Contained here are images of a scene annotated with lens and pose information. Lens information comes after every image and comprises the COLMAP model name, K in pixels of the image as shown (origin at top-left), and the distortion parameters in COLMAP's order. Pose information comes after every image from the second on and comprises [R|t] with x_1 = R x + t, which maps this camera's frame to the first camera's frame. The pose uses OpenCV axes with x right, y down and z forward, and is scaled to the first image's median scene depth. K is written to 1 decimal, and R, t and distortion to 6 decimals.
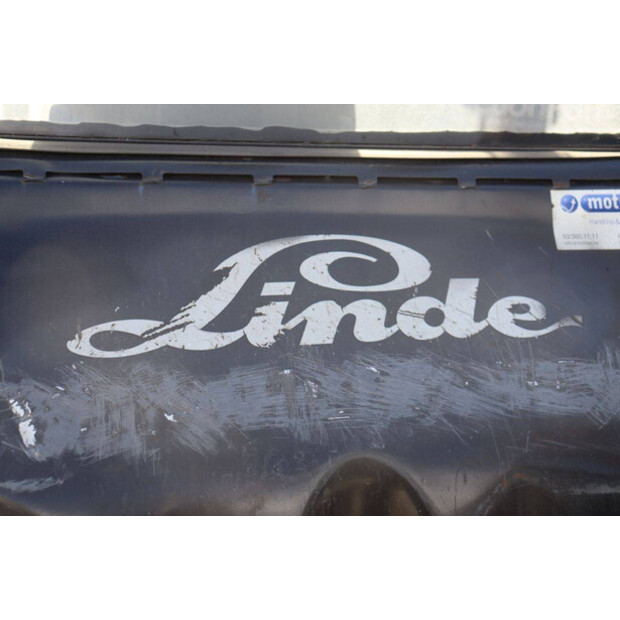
lens RADIAL K [[834.9, 0, 310.0], [0, 834.9, 310.0], [0, 0, 1]] dist [0.052898, -0.004673]
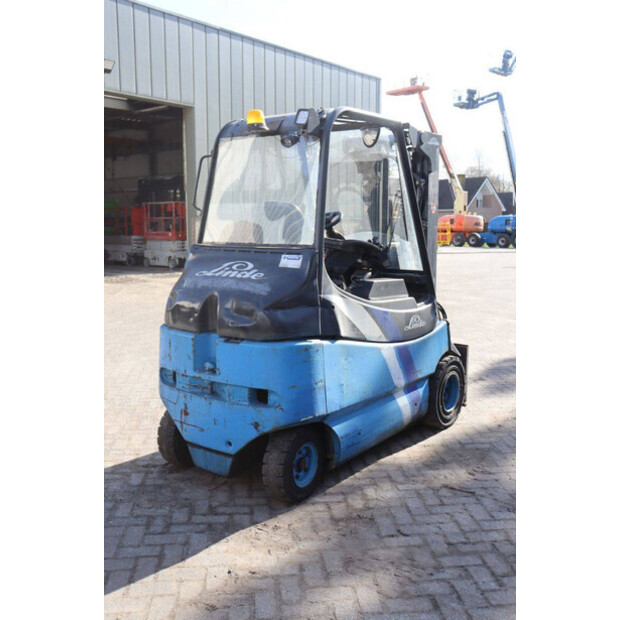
lens RADIAL K [[659.5, 0, 310.0], [0, 659.5, 310.0], [0, 0, 1]] dist [-0.012193, -0.018492]
pose [[0.648293, 0.054857, -0.759412, 3.579972], [-0.224775, 0.966737, -0.122052, 0.635413], [0.727456, 0.249822, 0.639059, -1.287819]]
